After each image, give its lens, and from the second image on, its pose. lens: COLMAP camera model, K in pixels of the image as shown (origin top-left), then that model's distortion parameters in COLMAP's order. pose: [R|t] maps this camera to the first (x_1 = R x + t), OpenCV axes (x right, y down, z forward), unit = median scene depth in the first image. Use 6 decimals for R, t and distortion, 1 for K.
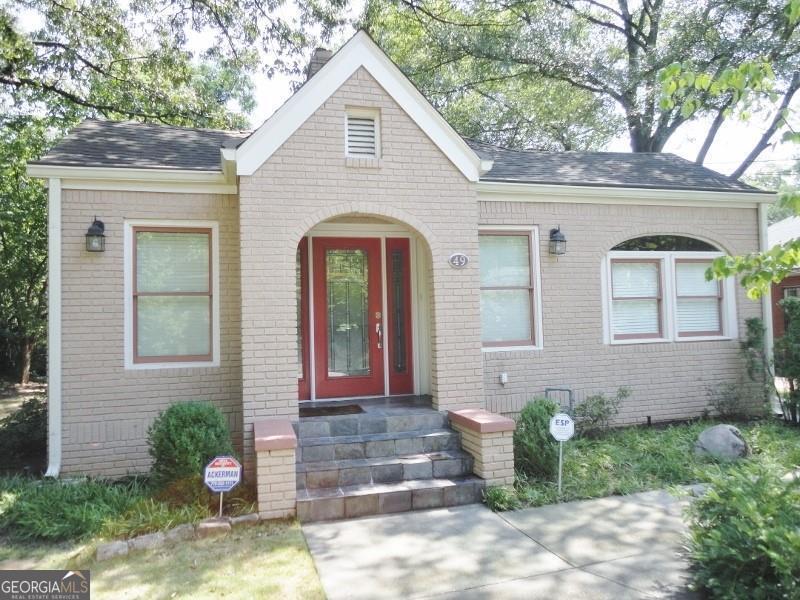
lens RADIAL K [[579.8, 0, 400.0], [0, 579.8, 300.0], [0, 0, 1]] dist [-0.001920, 0.002665]
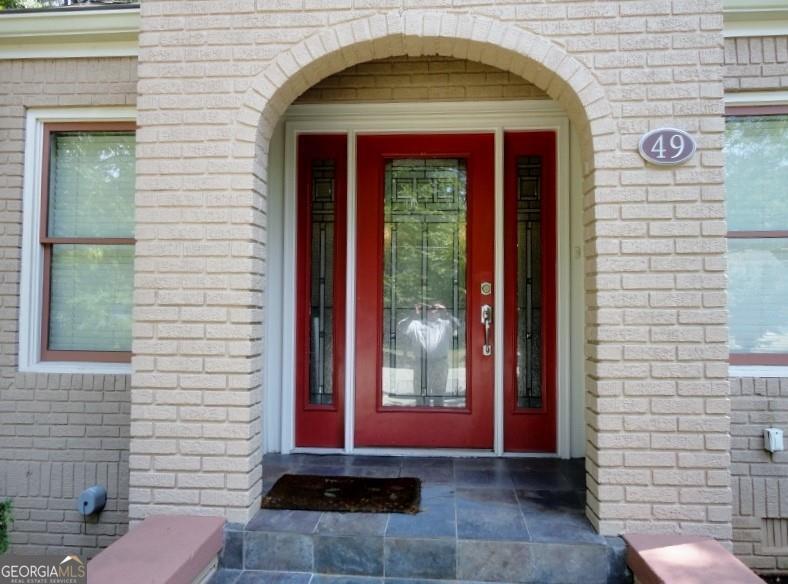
lens RADIAL K [[576.8, 0, 394.0], [0, 576.8, 292.0], [0, 0, 1]] dist [0.002388, 0.001687]
pose [[0.943038, 0.022291, -0.331936, 0.060875], [-0.016253, 0.999648, 0.020955, 0.023478], [0.332287, -0.014367, 0.943069, 0.583959]]
